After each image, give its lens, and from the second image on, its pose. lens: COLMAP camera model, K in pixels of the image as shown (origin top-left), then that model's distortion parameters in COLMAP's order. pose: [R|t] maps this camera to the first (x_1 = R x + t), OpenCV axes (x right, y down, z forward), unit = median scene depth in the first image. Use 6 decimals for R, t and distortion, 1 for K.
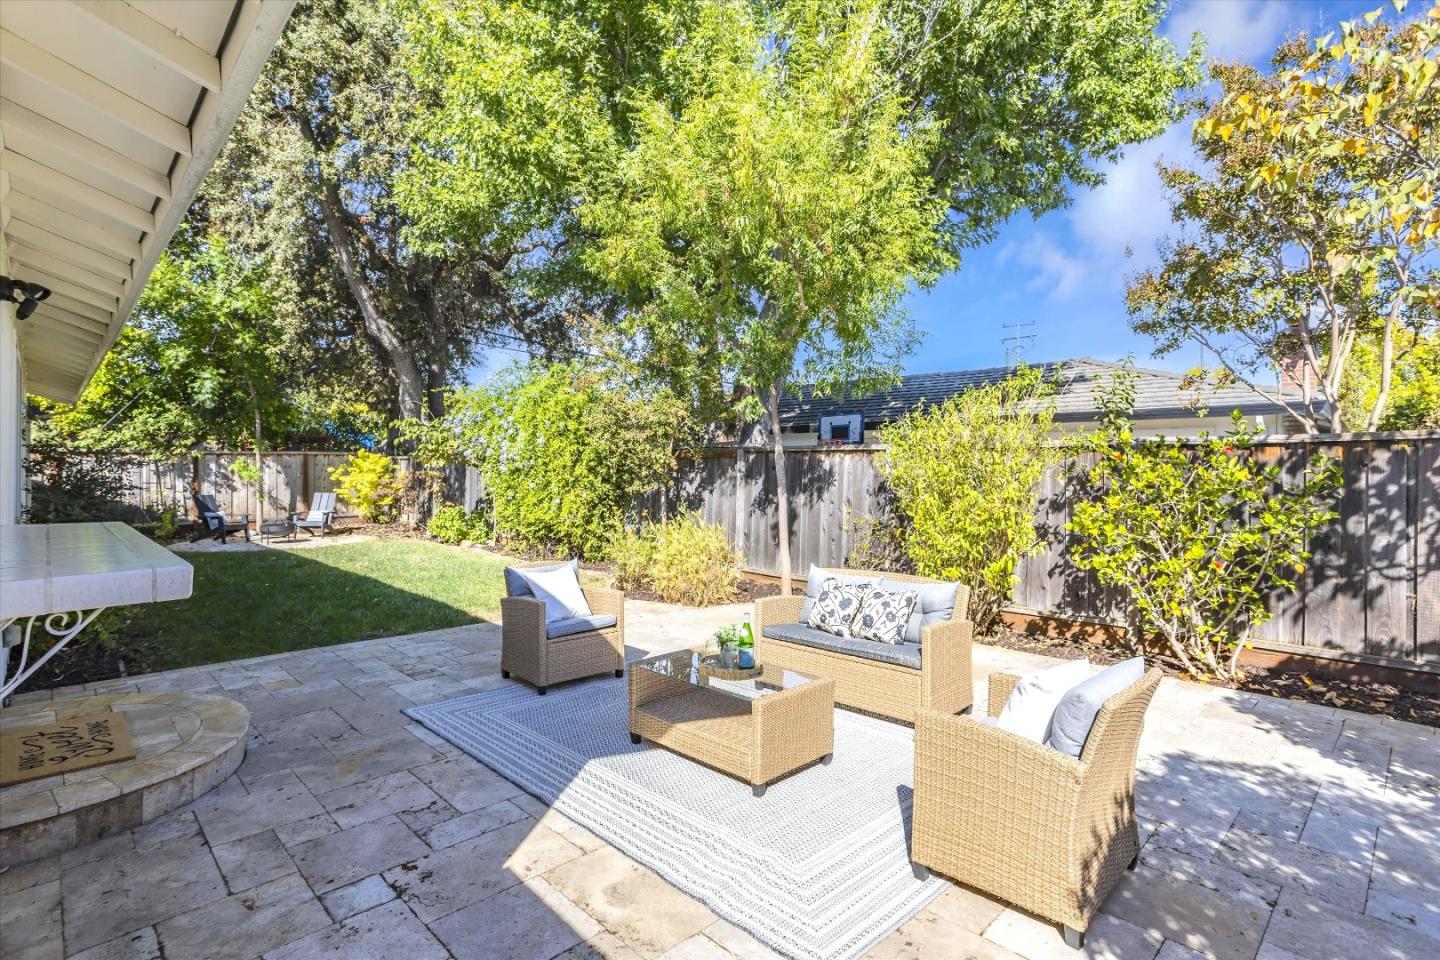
lens RADIAL K [[703.4, 0, 684.9], [0, 703.4, 477.4], [0, 0, 1]] dist [-0.003508, 0.010017]
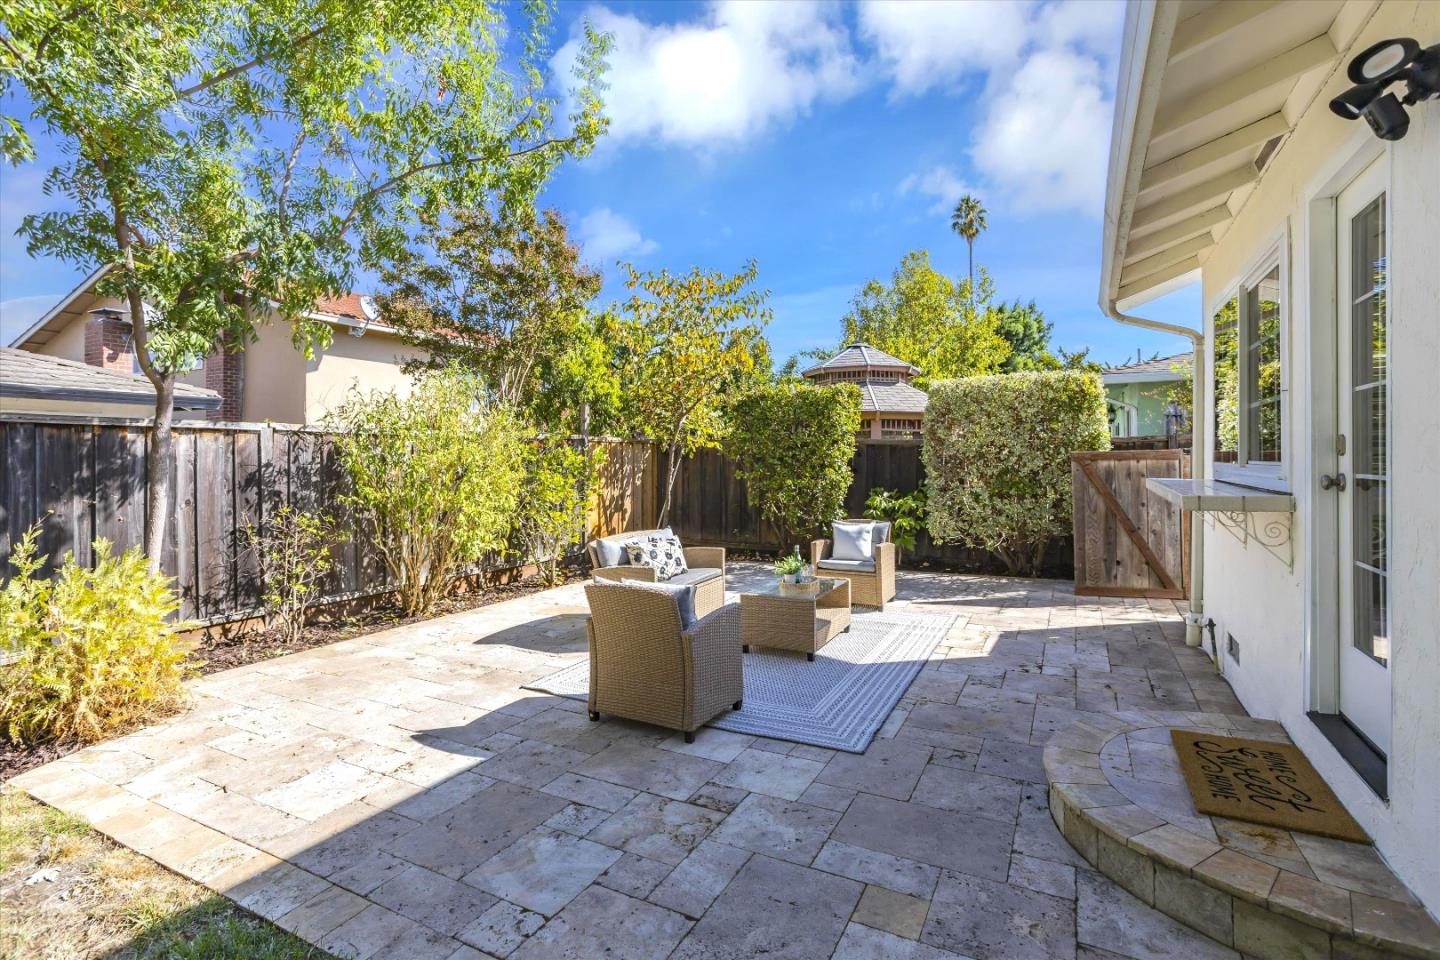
lens RADIAL K [[703.8, 0, 705.3], [0, 703.8, 462.5], [0, 0, 1]] dist [-0.004062, -0.000070]
pose [[-0.340620, -0.000730, 0.940201, -1.339982], [0.012663, 0.999905, 0.005364, -0.005159], [-0.940116, 0.013733, -0.340579, 1.759522]]
